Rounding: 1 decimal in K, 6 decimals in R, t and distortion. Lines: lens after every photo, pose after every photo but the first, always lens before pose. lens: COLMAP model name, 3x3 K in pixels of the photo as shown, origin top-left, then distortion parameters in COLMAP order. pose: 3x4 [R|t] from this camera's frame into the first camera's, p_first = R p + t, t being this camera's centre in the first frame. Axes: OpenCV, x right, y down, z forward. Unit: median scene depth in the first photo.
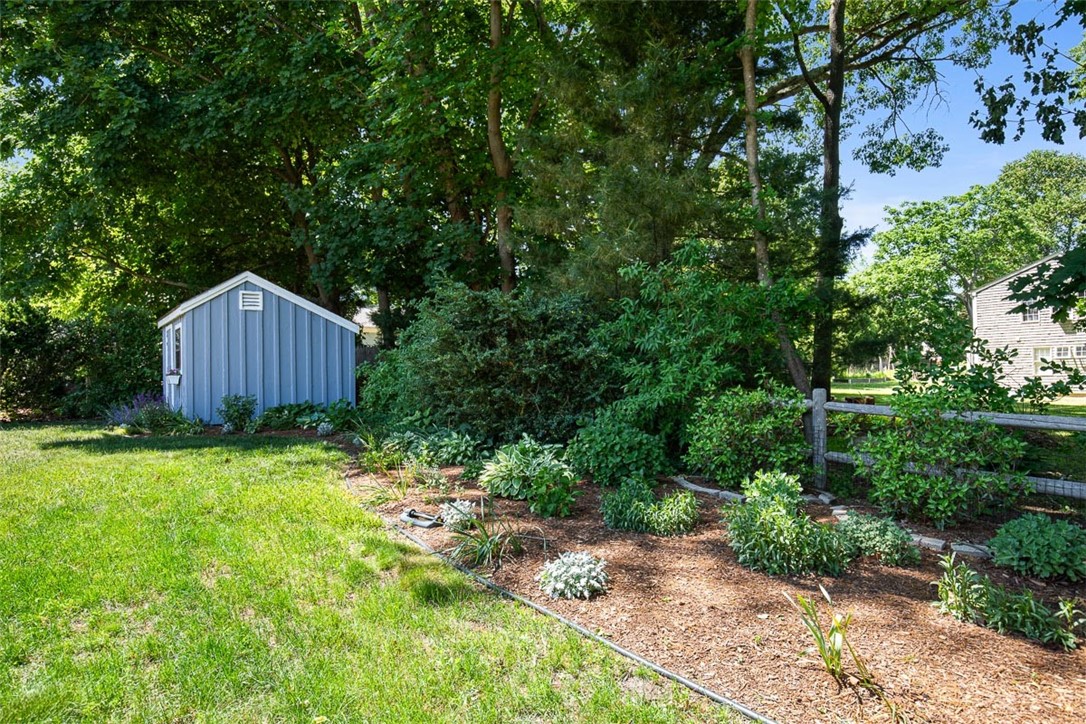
lens RADIAL K [[683.2, 0, 543.4], [0, 683.2, 363.1], [0, 0, 1]] dist [0.002792, -0.000205]
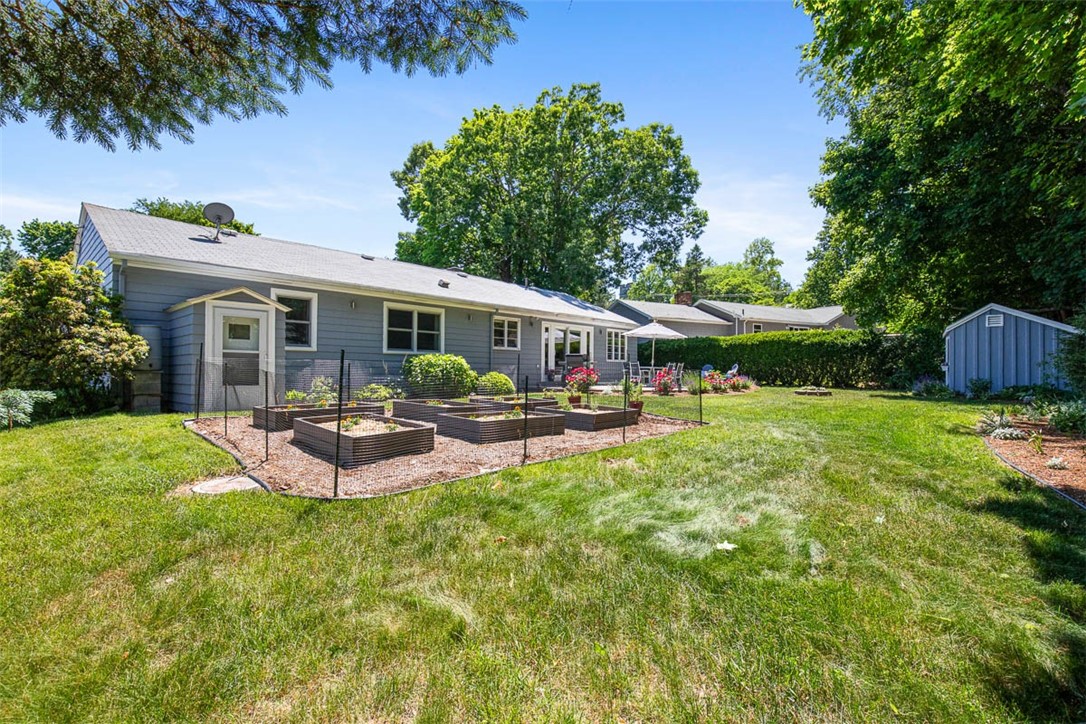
lens RADIAL K [[497.5, 0, 541.5], [0, 497.5, 362.5], [0, 0, 1]] dist [-0.036194, 0.000216]
pose [[0.298252, 0.007341, -0.954459, 0.337068], [0.007283, 0.999924, 0.009966, -0.010962], [0.954459, -0.009924, 0.298176, -0.363795]]
